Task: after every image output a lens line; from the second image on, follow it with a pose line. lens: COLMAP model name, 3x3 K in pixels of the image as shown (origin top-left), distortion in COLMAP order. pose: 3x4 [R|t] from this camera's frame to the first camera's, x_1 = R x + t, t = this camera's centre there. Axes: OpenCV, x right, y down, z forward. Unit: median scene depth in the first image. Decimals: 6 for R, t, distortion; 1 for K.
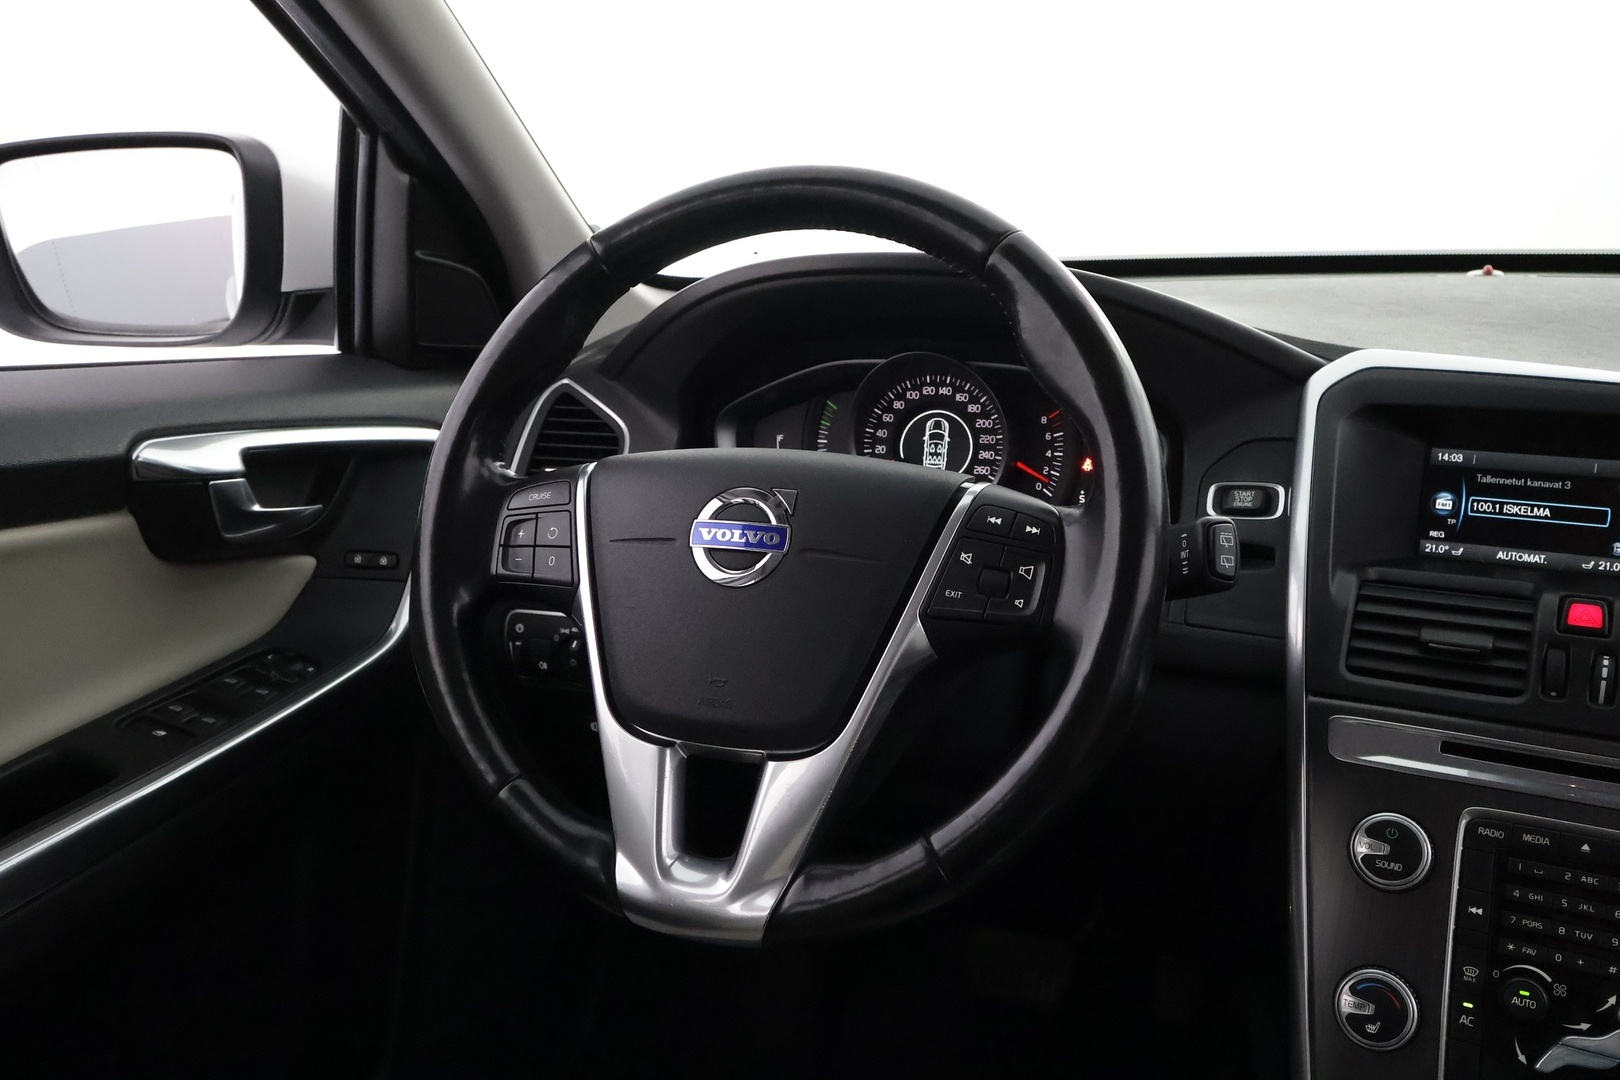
lens RADIAL K [[1265.7, 0, 810.0], [0, 1265.7, 540.0], [0, 0, 1]] dist [-0.014477, 0.006873]
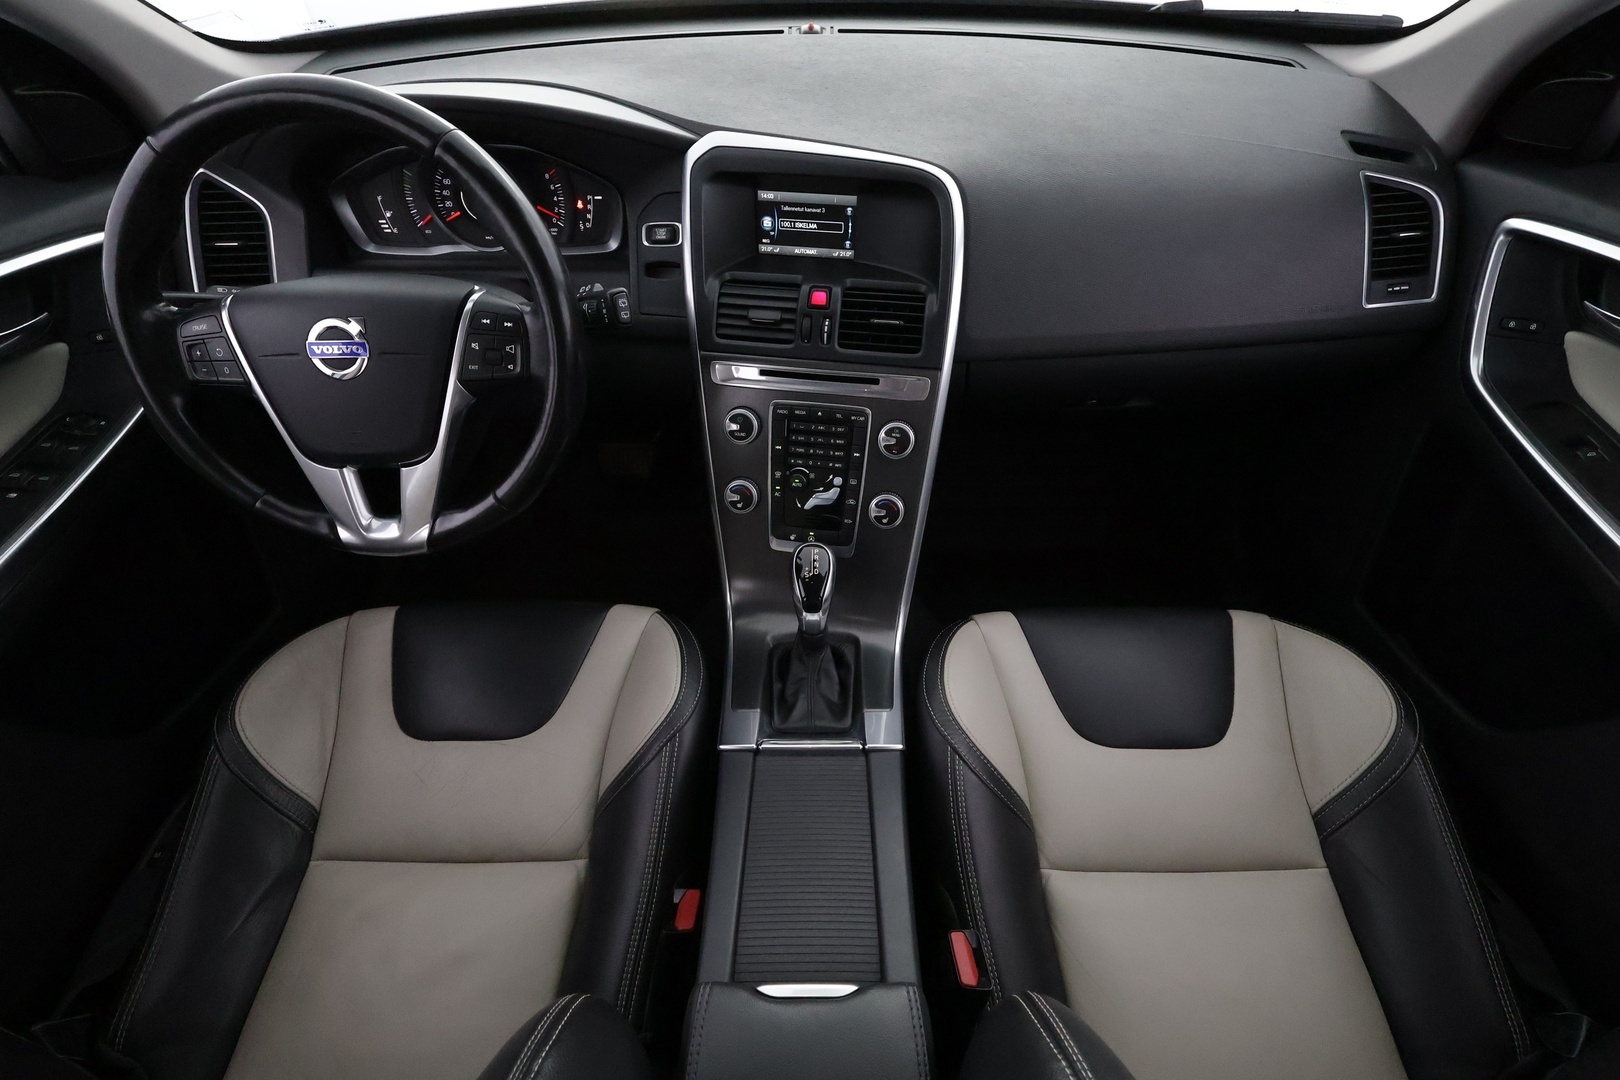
lens RADIAL K [[736.6, 0, 810.0], [0, 736.6, 540.0], [0, 0, 1]] dist [-0.001152, -0.000458]
pose [[0.938605, -0.242386, 0.245497, 0.188183], [0.080569, 0.845931, 0.527172, -0.204787], [-0.335453, -0.475027, 0.813524, -0.121939]]
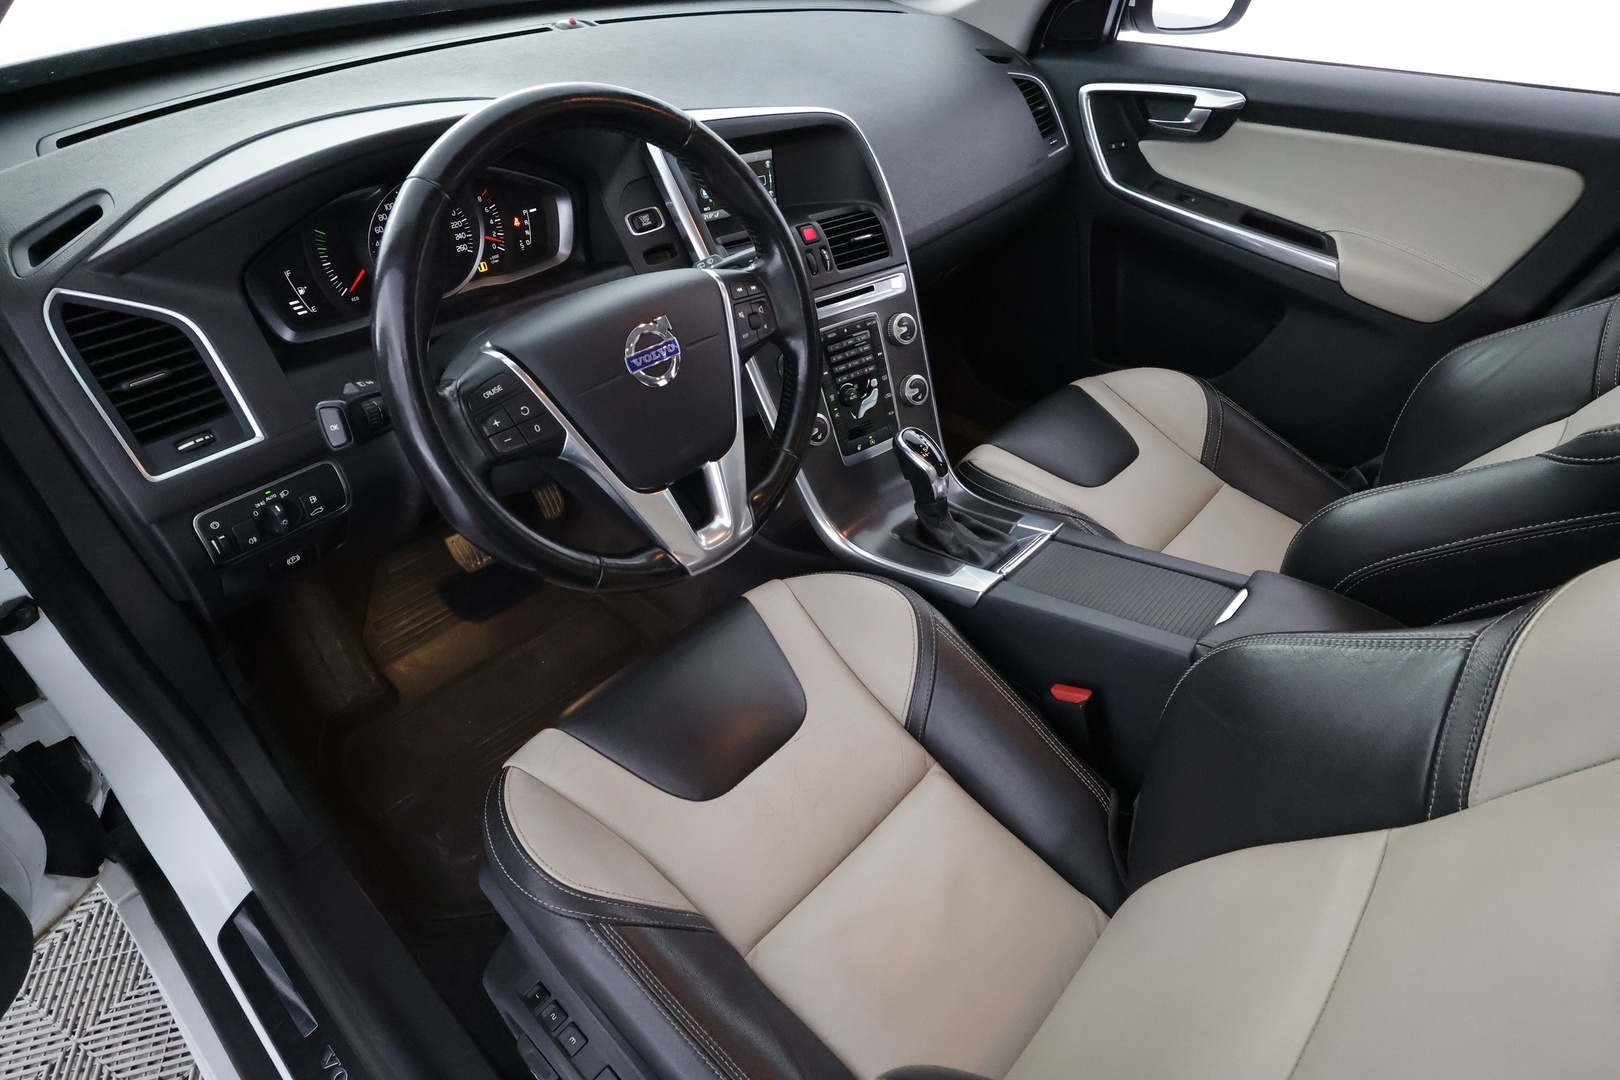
lens RADIAL K [[876.6, 0, 810.0], [0, 876.6, 540.0], [0, 0, 1]] dist [0.002270, 0.000608]
pose [[0.380240, -0.570628, 0.727875, -0.744963], [0.175548, 0.817209, 0.548956, -0.311994], [-0.908075, -0.080958, 0.410908, 0.261172]]
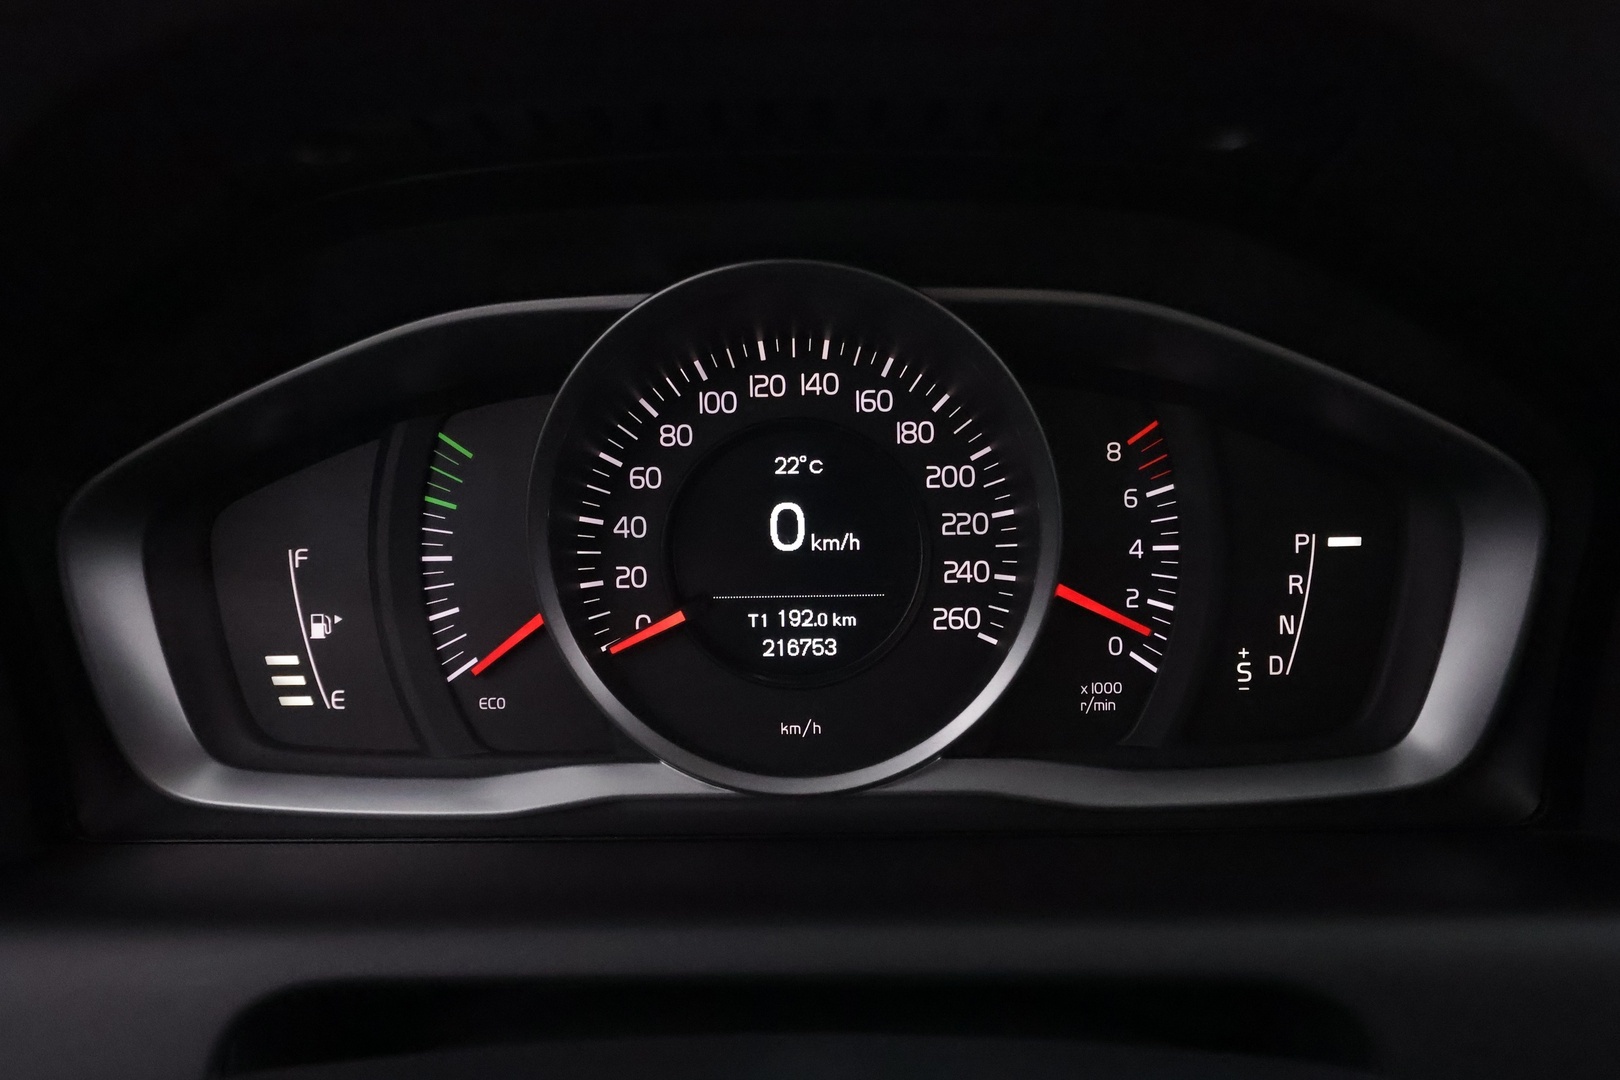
lens RADIAL K [[1265.7, 0, 810.0], [0, 1265.7, 540.0], [0, 0, 1]] dist [-0.014477, 0.006873]
pose [[0.942280, -0.108014, 0.316923, -0.003226], [0.094643, 0.993859, 0.057334, -0.118264], [-0.321170, -0.024030, 0.946717, 0.845282]]
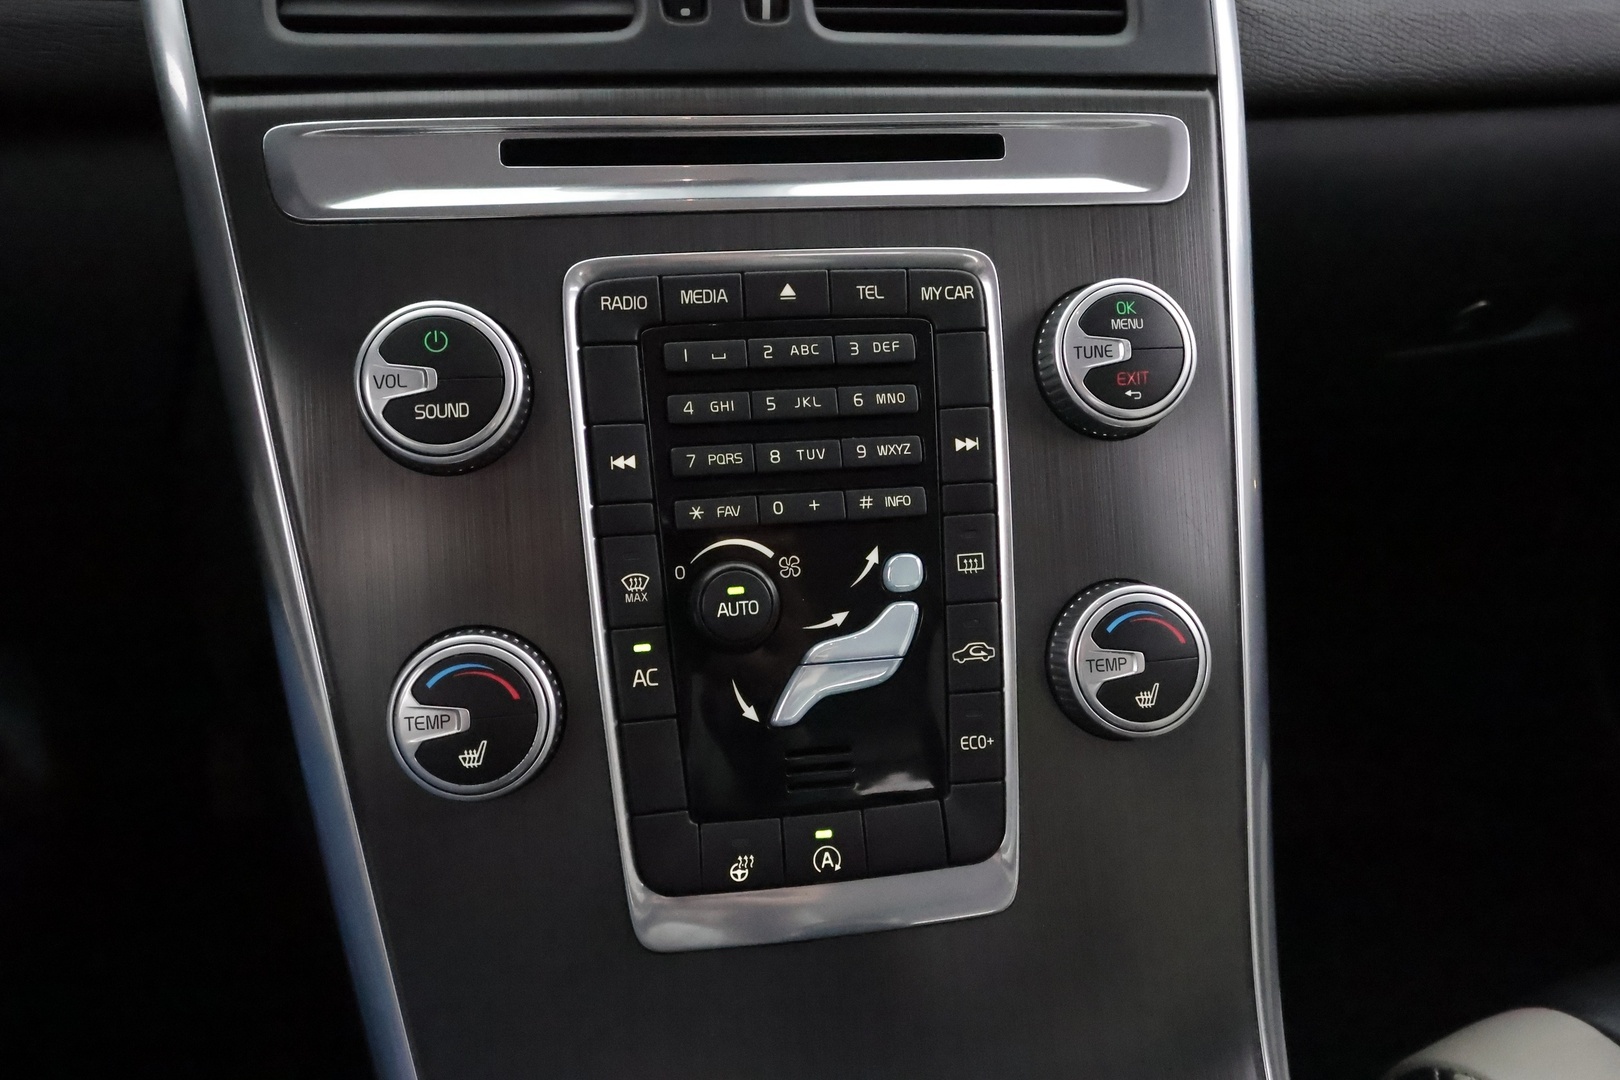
lens RADIAL K [[1265.7, 0, 810.0], [0, 1265.7, 540.0], [0, 0, 1]] dist [-0.014477, 0.006873]
pose [[0.761396, -0.246127, 0.599748, 0.235620], [0.124193, 0.963370, 0.237684, 0.180688], [-0.636280, -0.106487, 0.764073, 0.482085]]
